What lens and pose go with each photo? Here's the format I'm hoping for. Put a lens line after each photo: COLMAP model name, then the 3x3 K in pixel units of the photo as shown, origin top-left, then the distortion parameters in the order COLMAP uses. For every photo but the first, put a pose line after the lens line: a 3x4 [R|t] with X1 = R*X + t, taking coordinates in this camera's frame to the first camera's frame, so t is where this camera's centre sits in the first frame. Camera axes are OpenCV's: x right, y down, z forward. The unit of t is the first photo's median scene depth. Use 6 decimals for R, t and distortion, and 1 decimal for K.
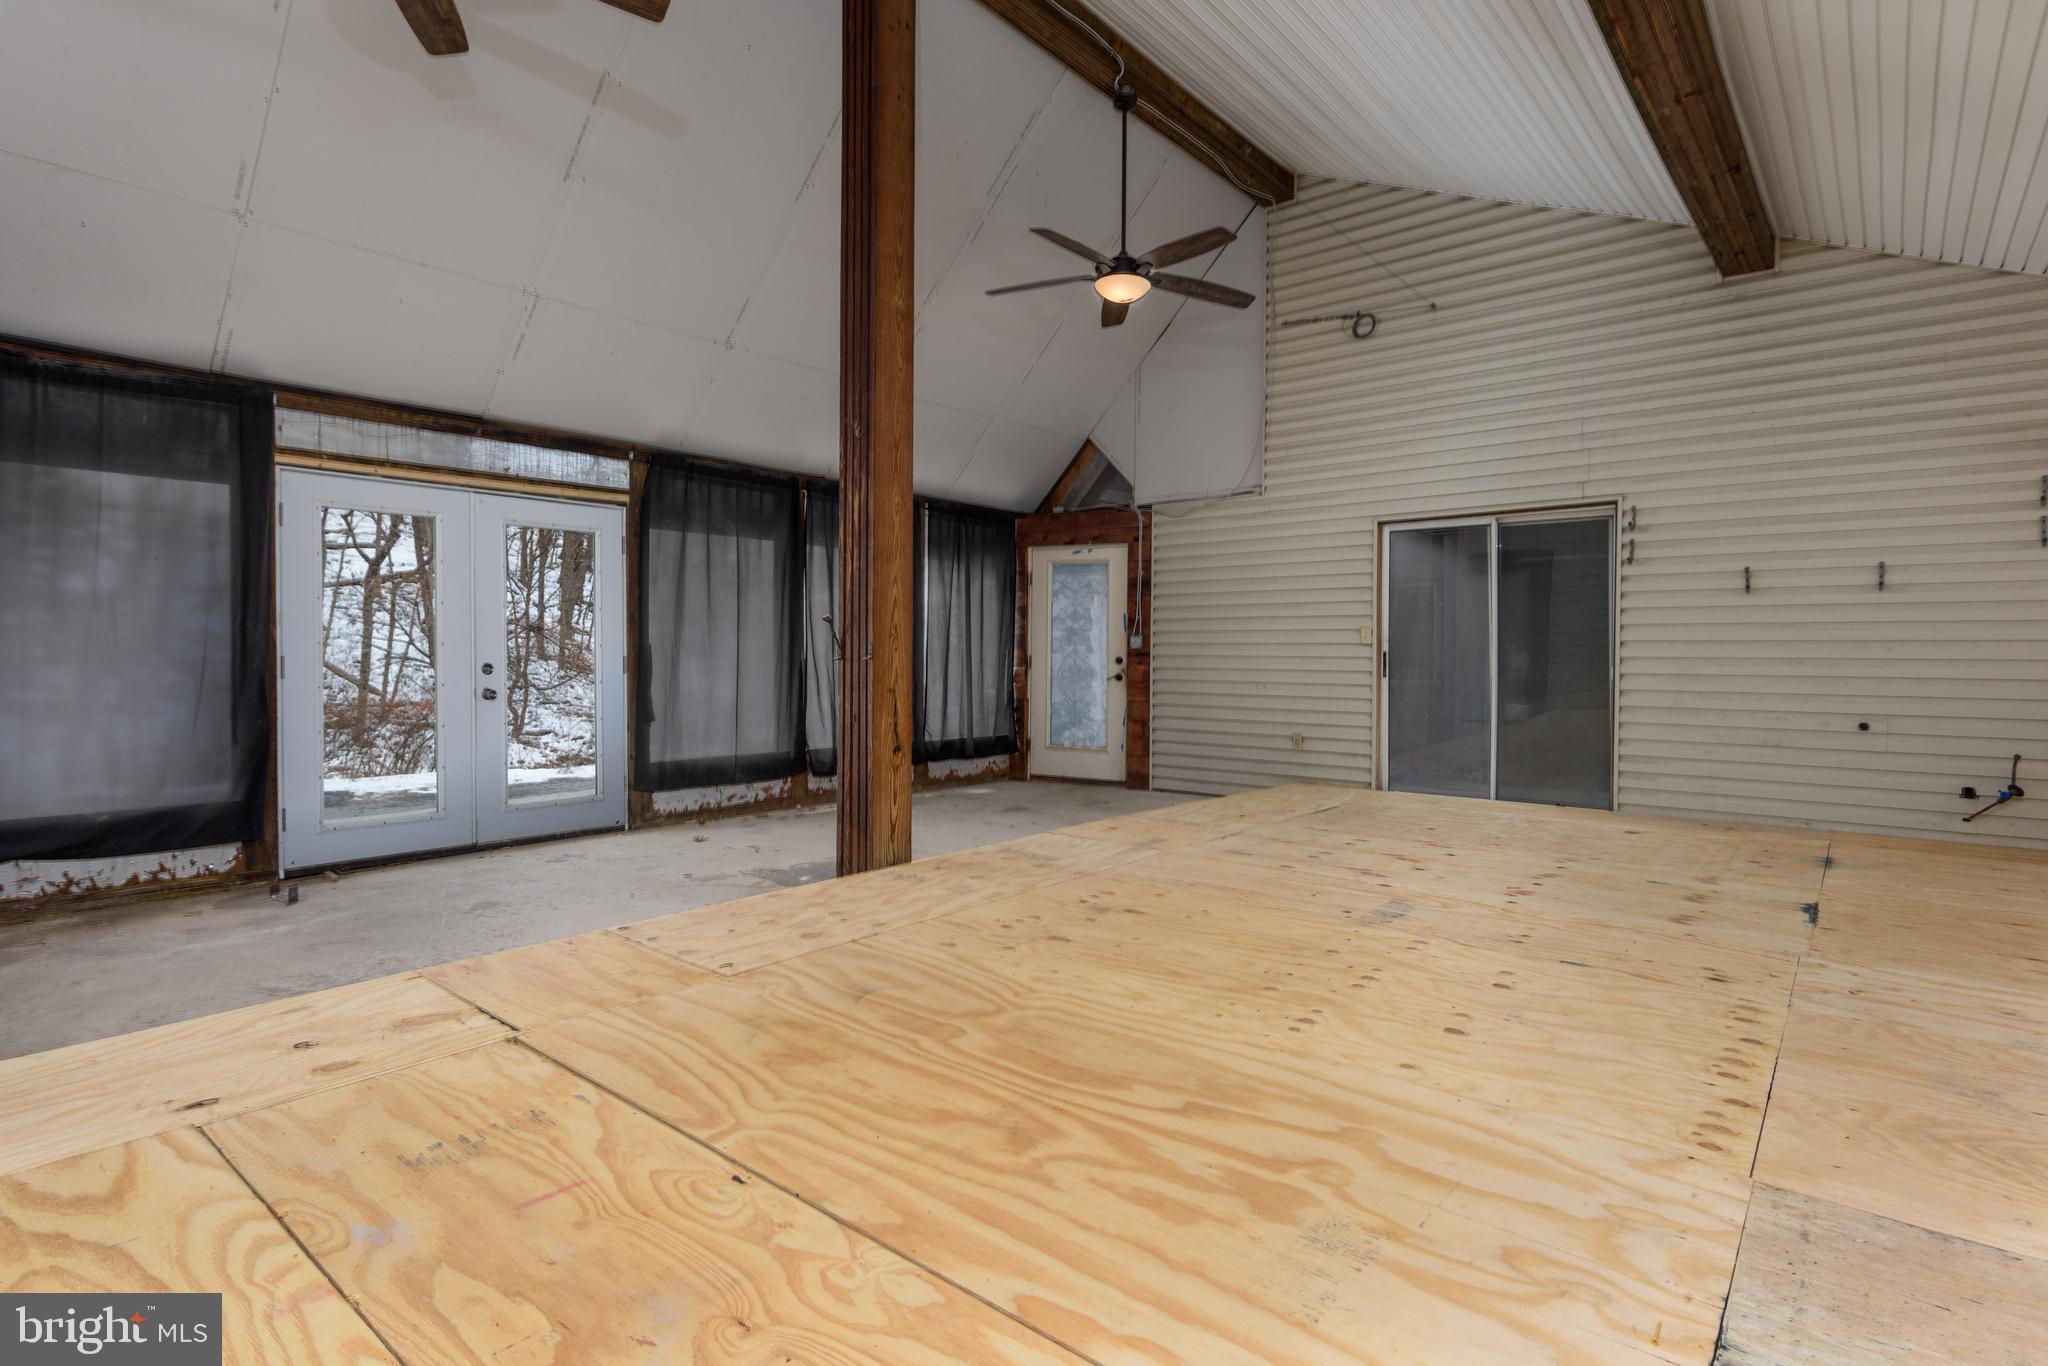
lens RADIAL K [[1028.3, 0, 1023.8], [0, 1028.3, 672.2], [0, 0, 1]] dist [0.009654, -0.005002]
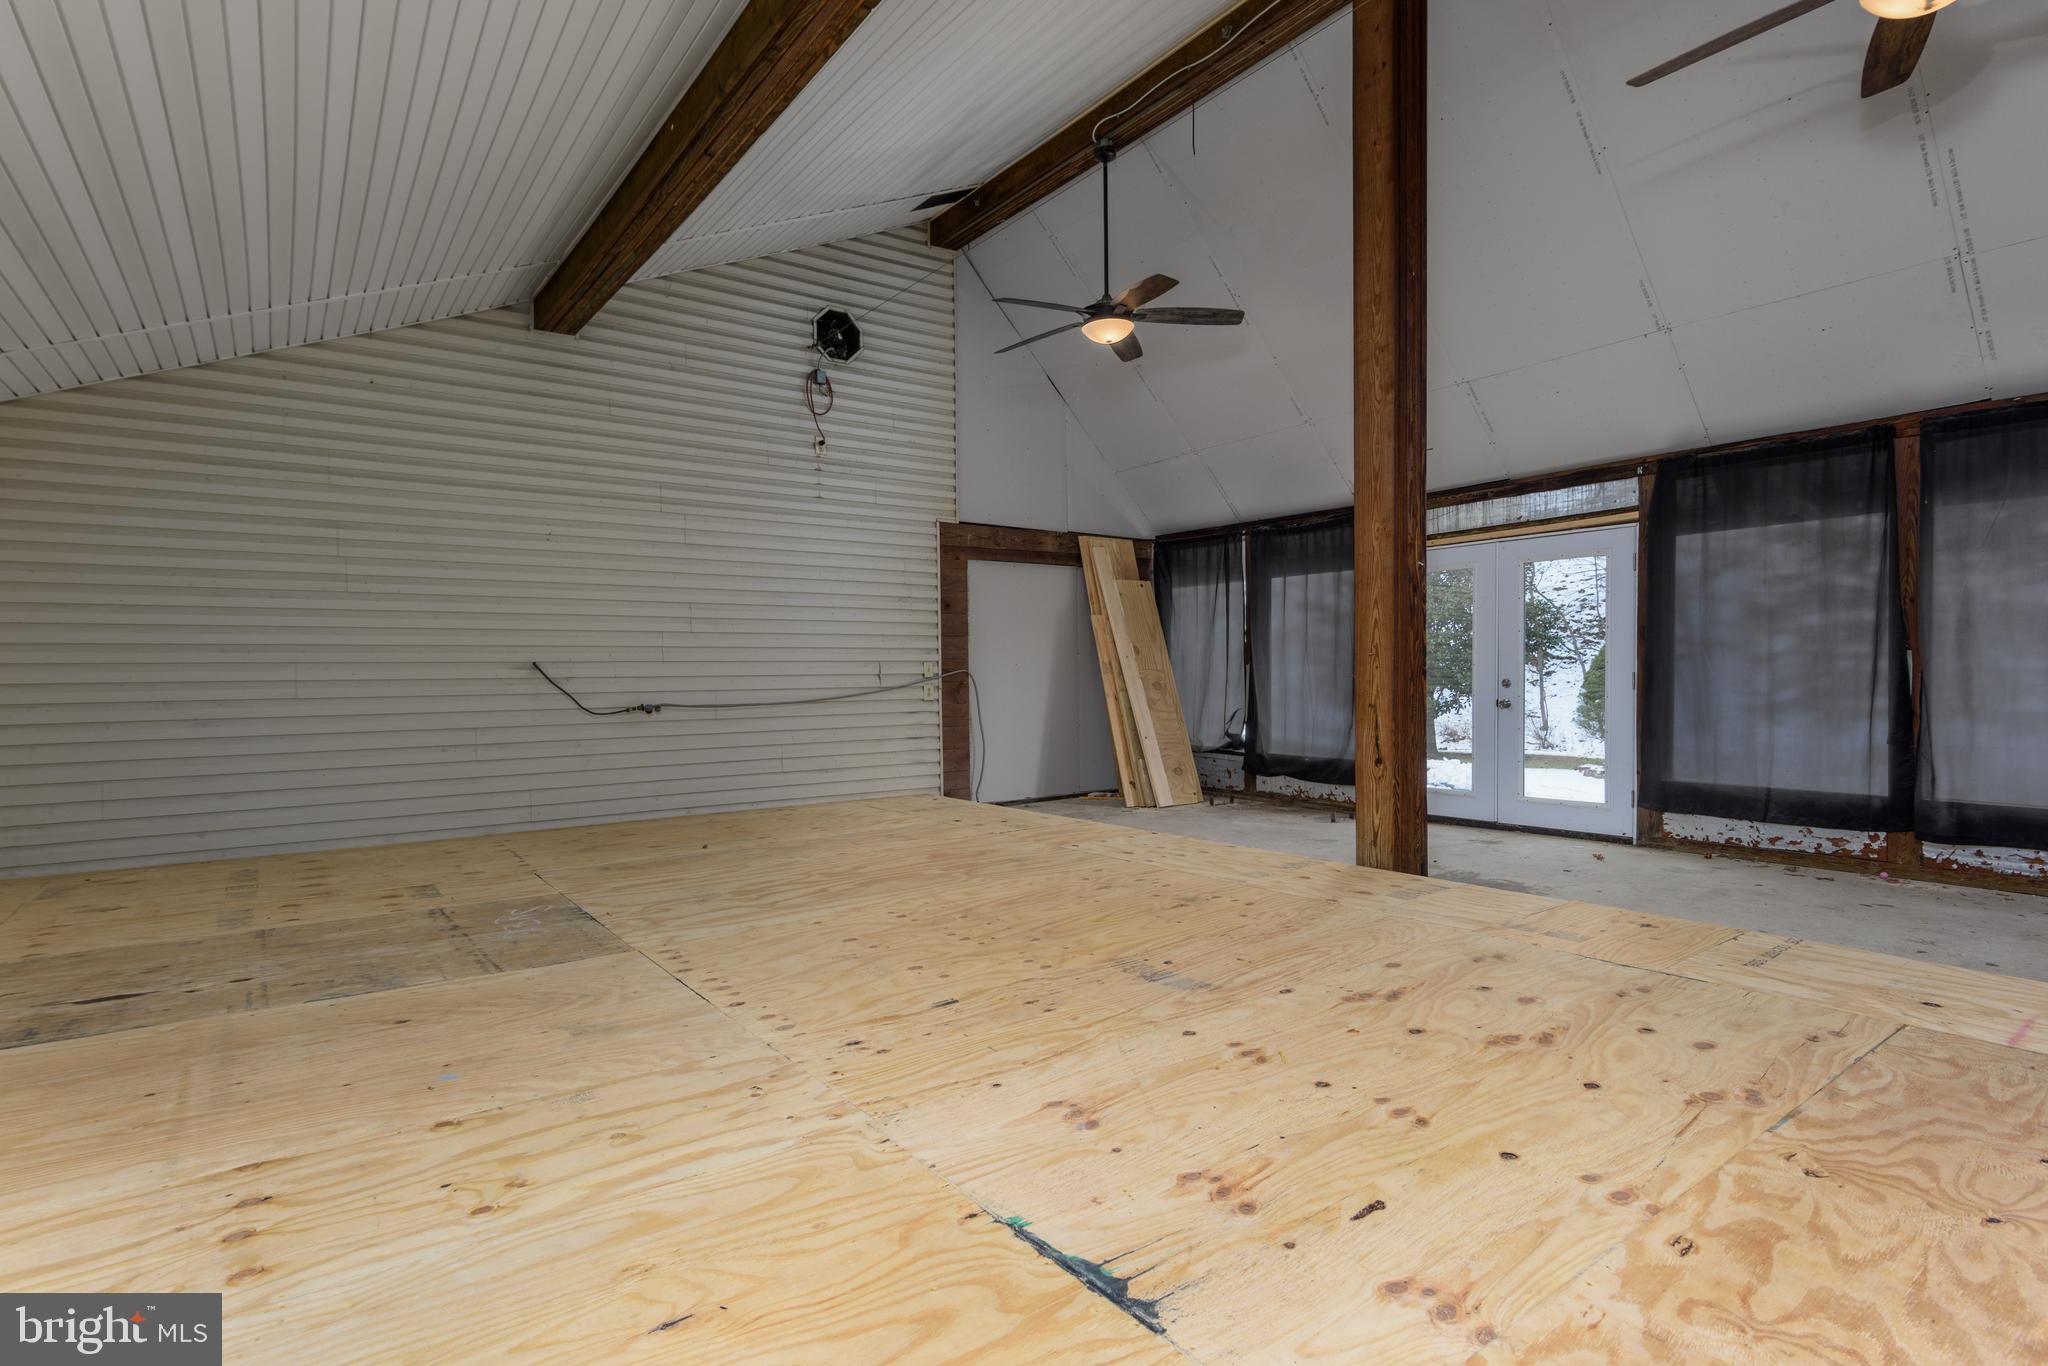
lens RADIAL K [[1028.3, 0, 1028.0], [0, 1028.3, 695.5], [0, 0, 1]] dist [0.009654, -0.005002]
pose [[-0.249202, 0.018475, -0.968275, 0.828912], [-0.006440, 0.999764, 0.020734, -0.010545], [0.968430, 0.011403, -0.249024, 0.760286]]
